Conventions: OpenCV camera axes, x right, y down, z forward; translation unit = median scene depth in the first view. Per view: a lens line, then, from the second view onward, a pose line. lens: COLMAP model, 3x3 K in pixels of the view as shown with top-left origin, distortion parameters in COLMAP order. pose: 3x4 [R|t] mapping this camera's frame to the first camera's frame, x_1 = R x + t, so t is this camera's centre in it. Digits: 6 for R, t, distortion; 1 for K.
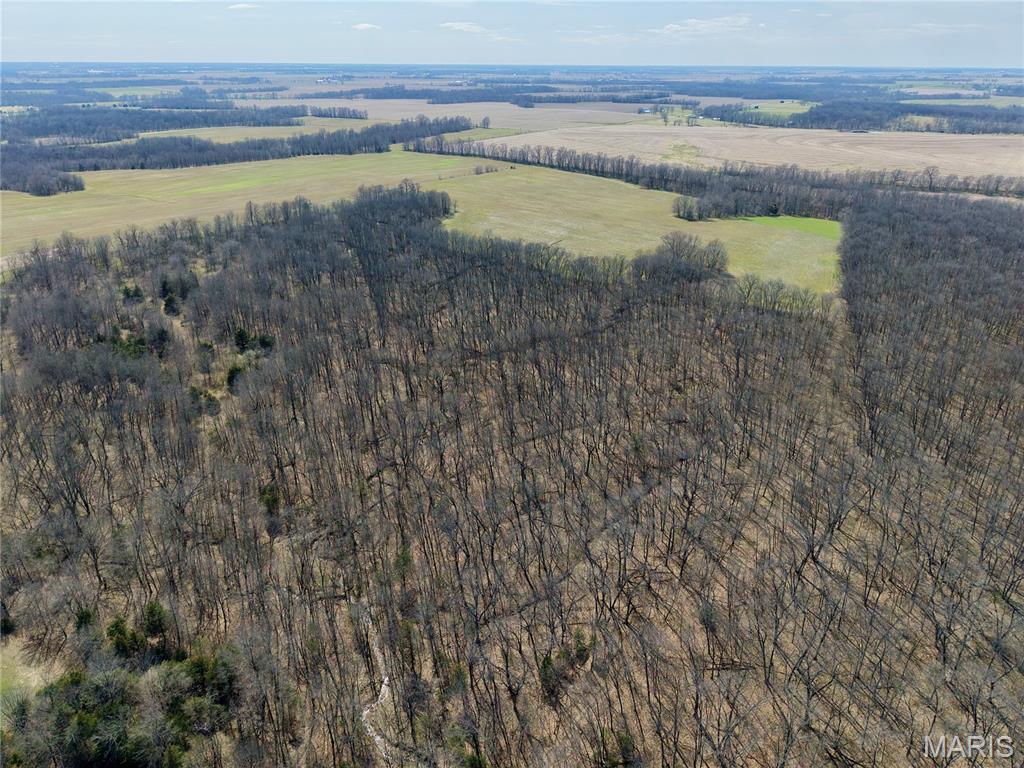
lens RADIAL K [[686.8, 0, 509.0], [0, 686.8, 385.7], [0, 0, 1]] dist [0.024917, -0.025909]
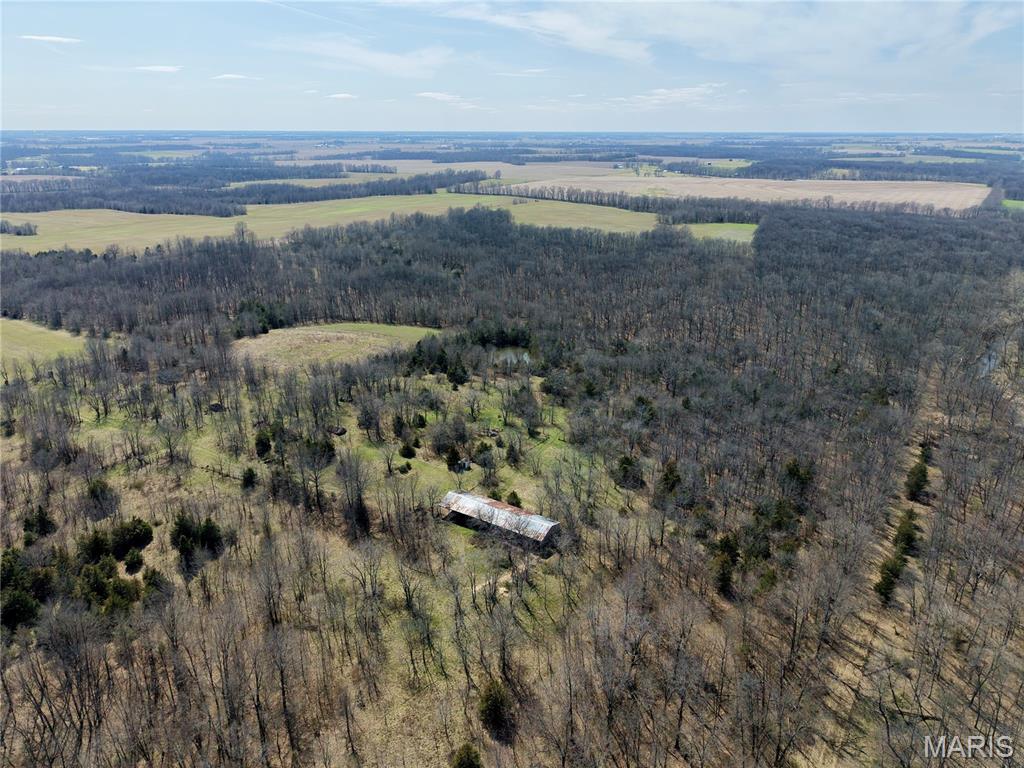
lens RADIAL K [[686.8, 0, 510.0], [0, 686.8, 381.3], [0, 0, 1]] dist [0.024917, -0.025909]
pose [[0.998806, -0.019465, 0.044803, -0.058257], [0.023304, 0.995951, -0.086827, 0.082157], [-0.042932, 0.087768, 0.995215, -0.172726]]
